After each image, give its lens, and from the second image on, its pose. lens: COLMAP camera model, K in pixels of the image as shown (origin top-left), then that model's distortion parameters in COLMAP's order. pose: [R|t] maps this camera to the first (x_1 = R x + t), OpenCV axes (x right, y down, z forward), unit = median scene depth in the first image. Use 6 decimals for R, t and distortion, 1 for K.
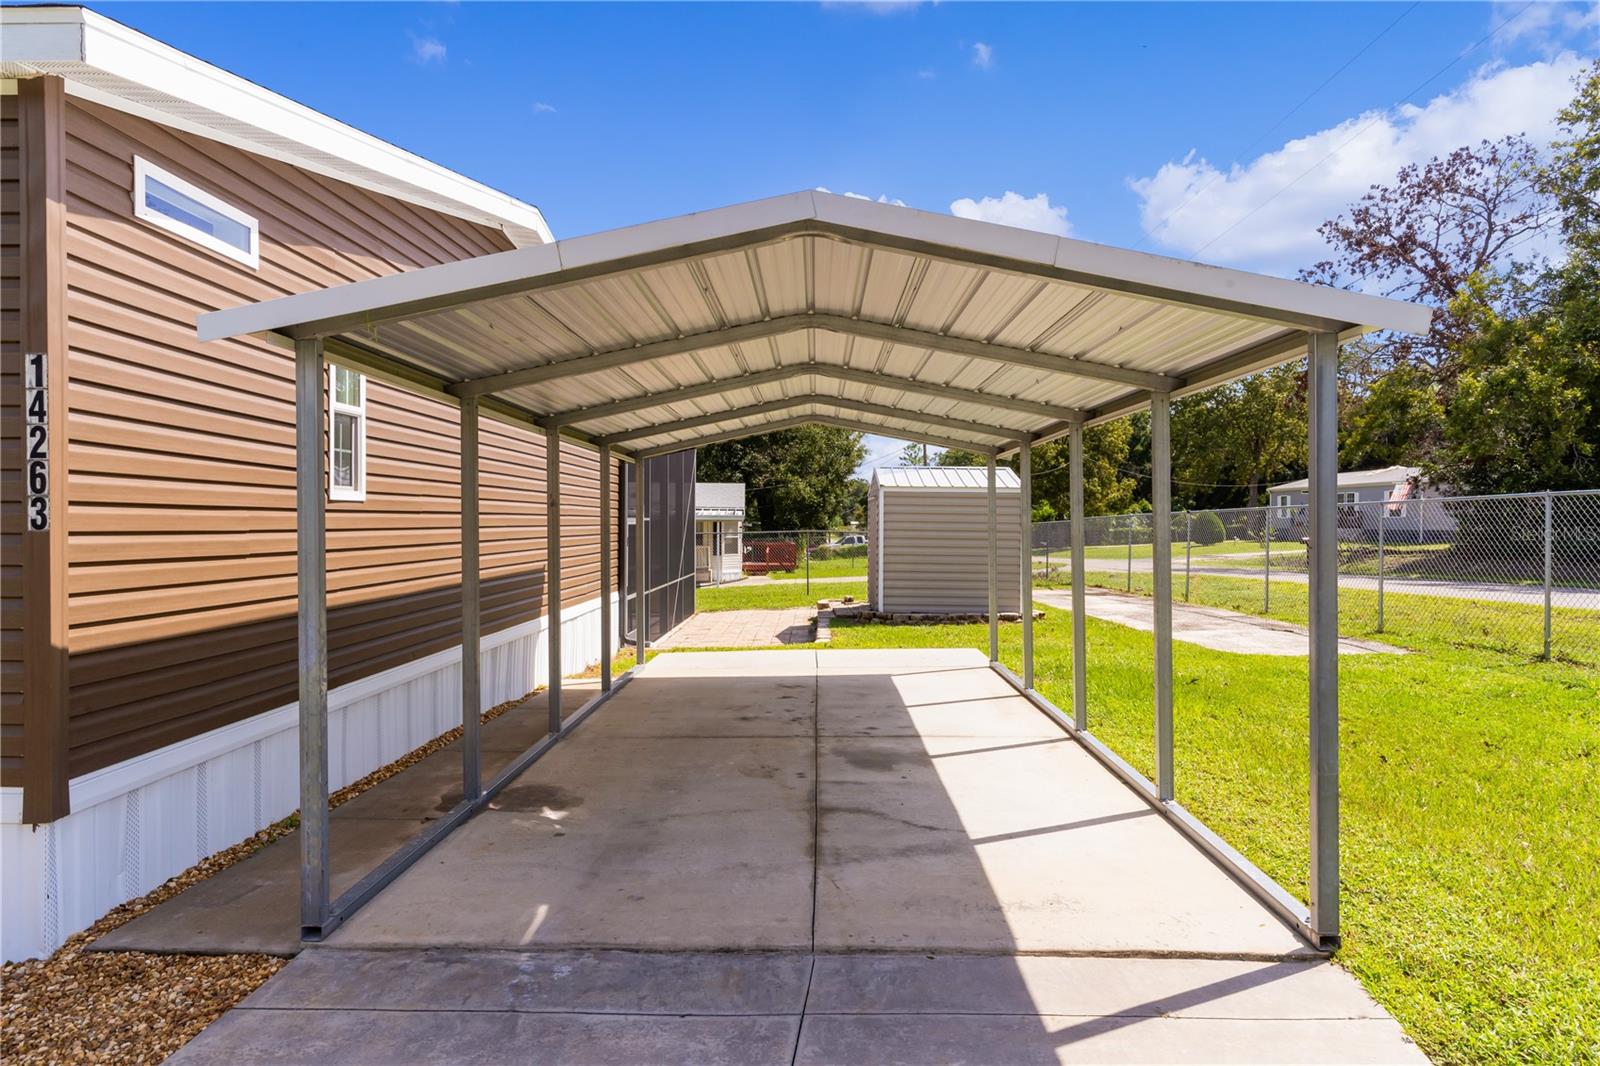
lens RADIAL K [[909.9, 0, 801.6], [0, 909.9, 529.3], [0, 0, 1]] dist [0.002289, -0.000807]
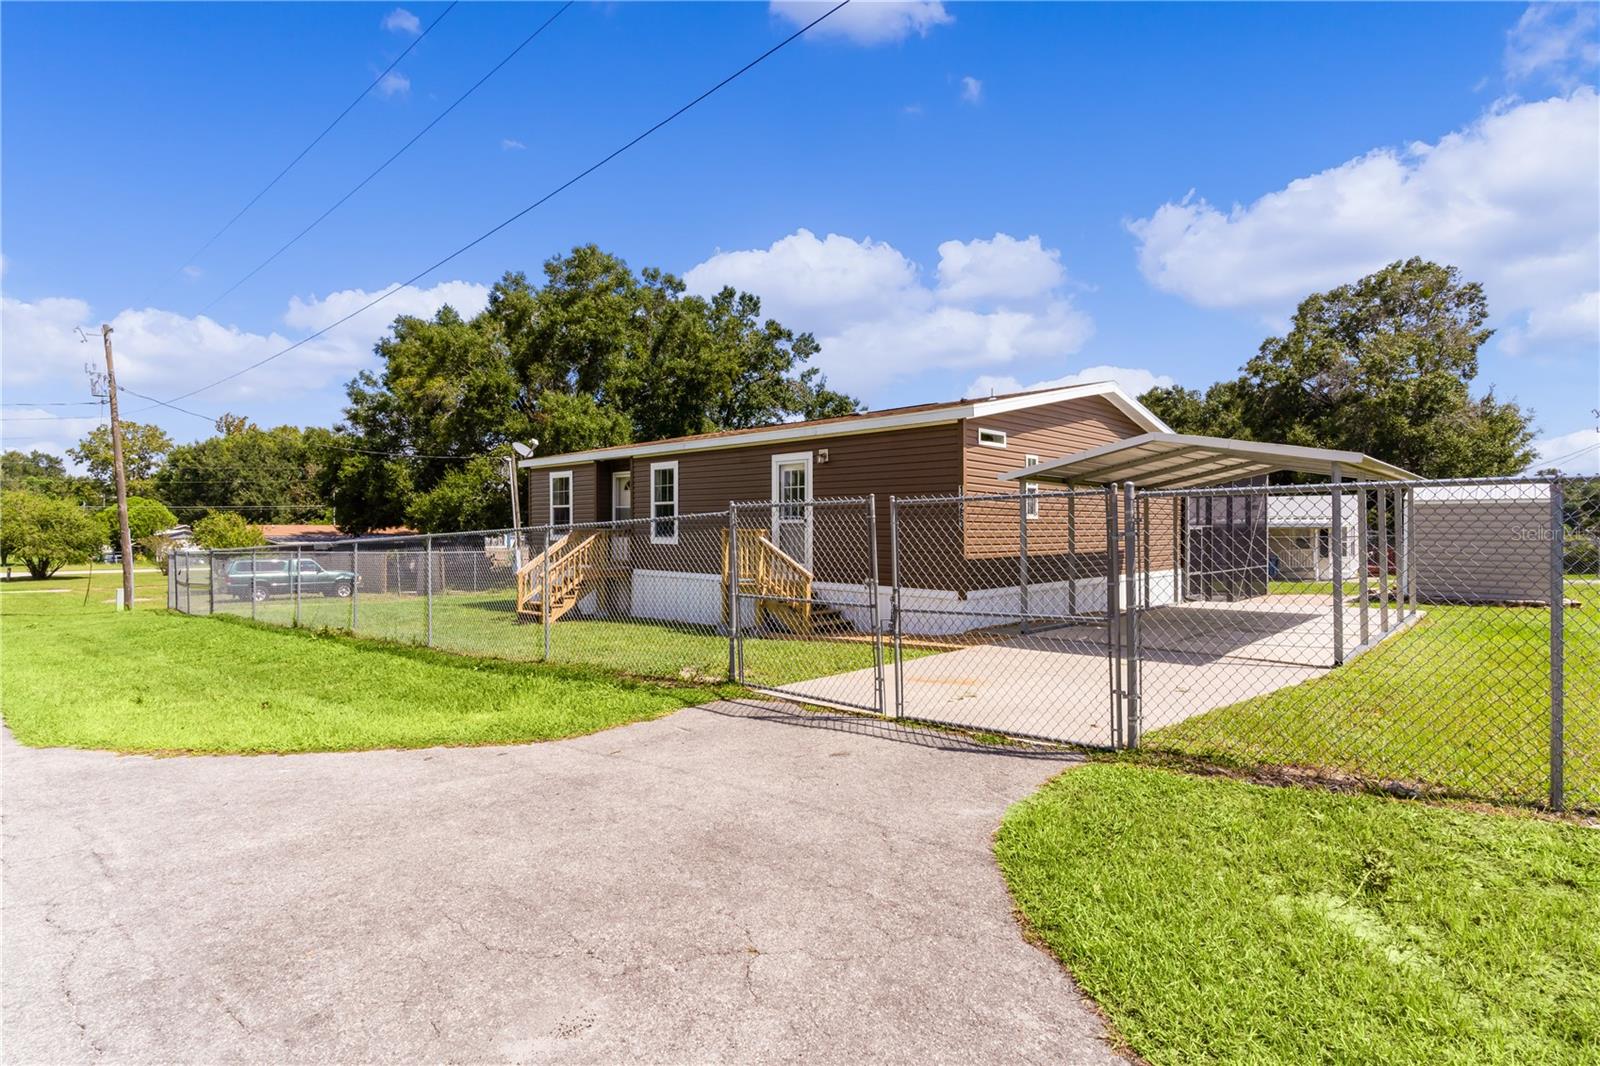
lens RADIAL K [[764.7, 0, 798.0], [0, 764.7, 525.1], [0, 0, 1]] dist [0.002511, 0.000398]
pose [[0.726809, -0.006827, -0.686806, 0.860048], [-0.004356, 0.999885, -0.014549, 0.036048], [0.686826, 0.013566, 0.726696, -1.742862]]
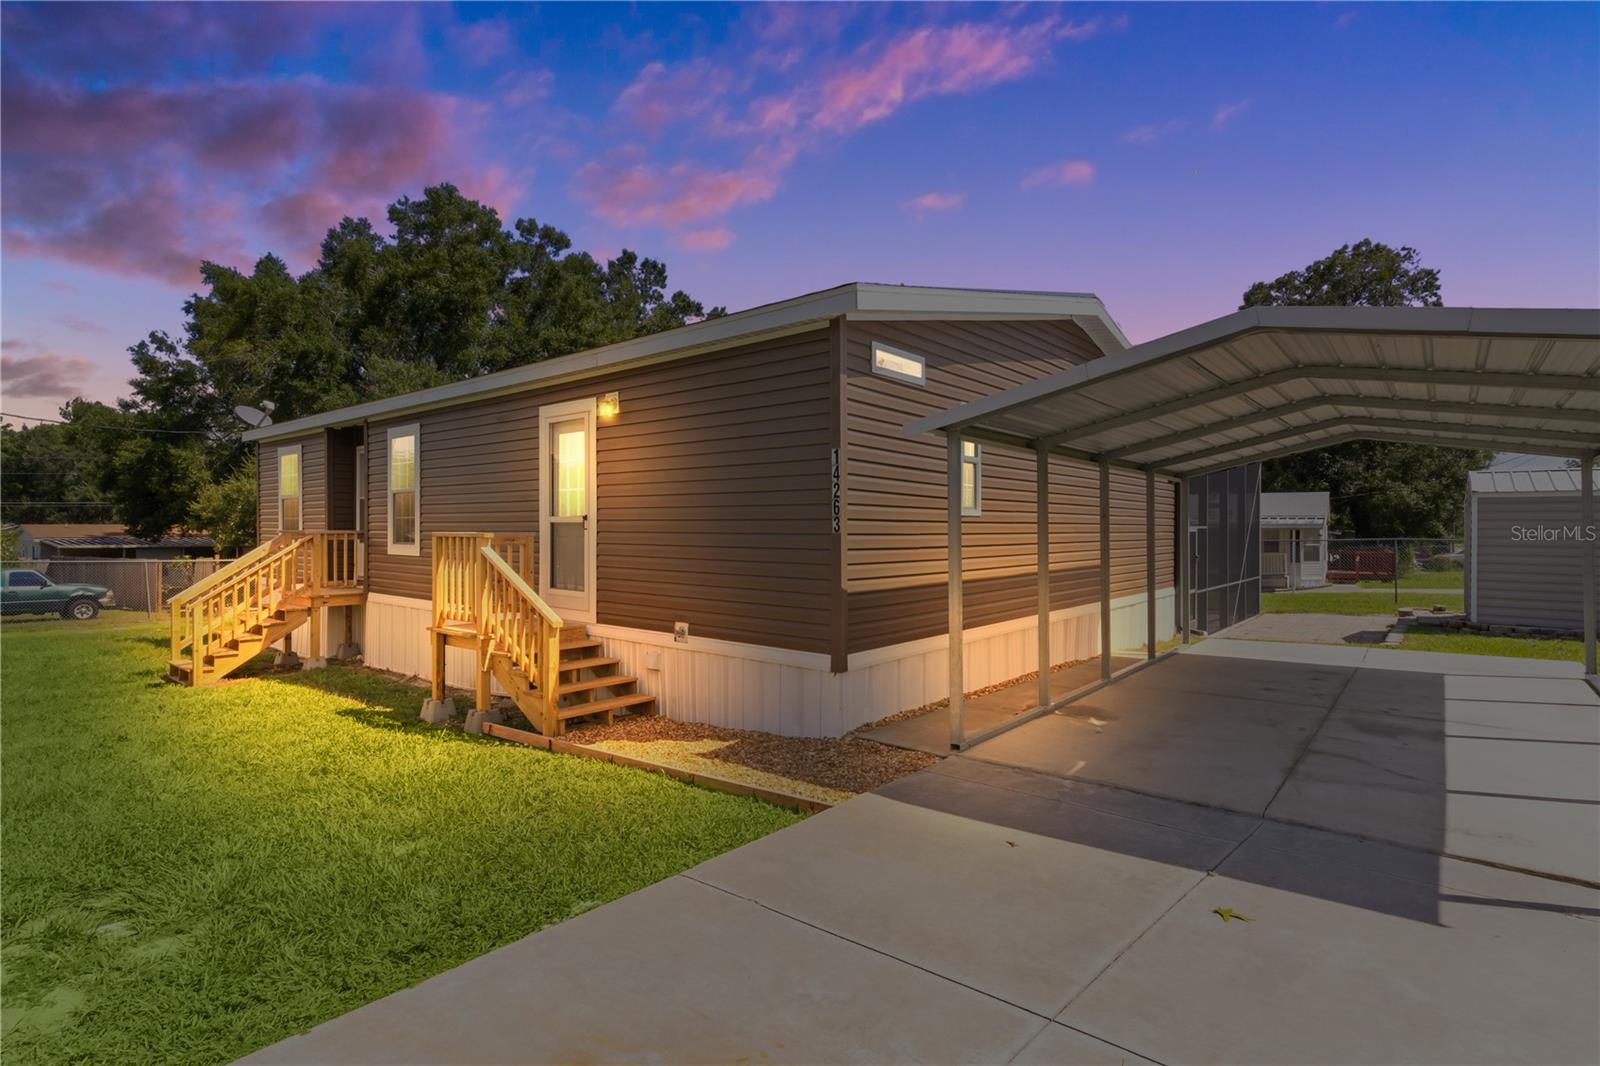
lens RADIAL K [[764.7, 0, 798.0], [0, 764.7, 525.1], [0, 0, 1]] dist [0.002511, 0.000398]
pose [[0.777494, -0.005658, -0.628864, 0.168613], [-0.004049, 0.999894, -0.014002, 0.007512], [0.628877, 0.013433, 0.777389, -0.359936]]
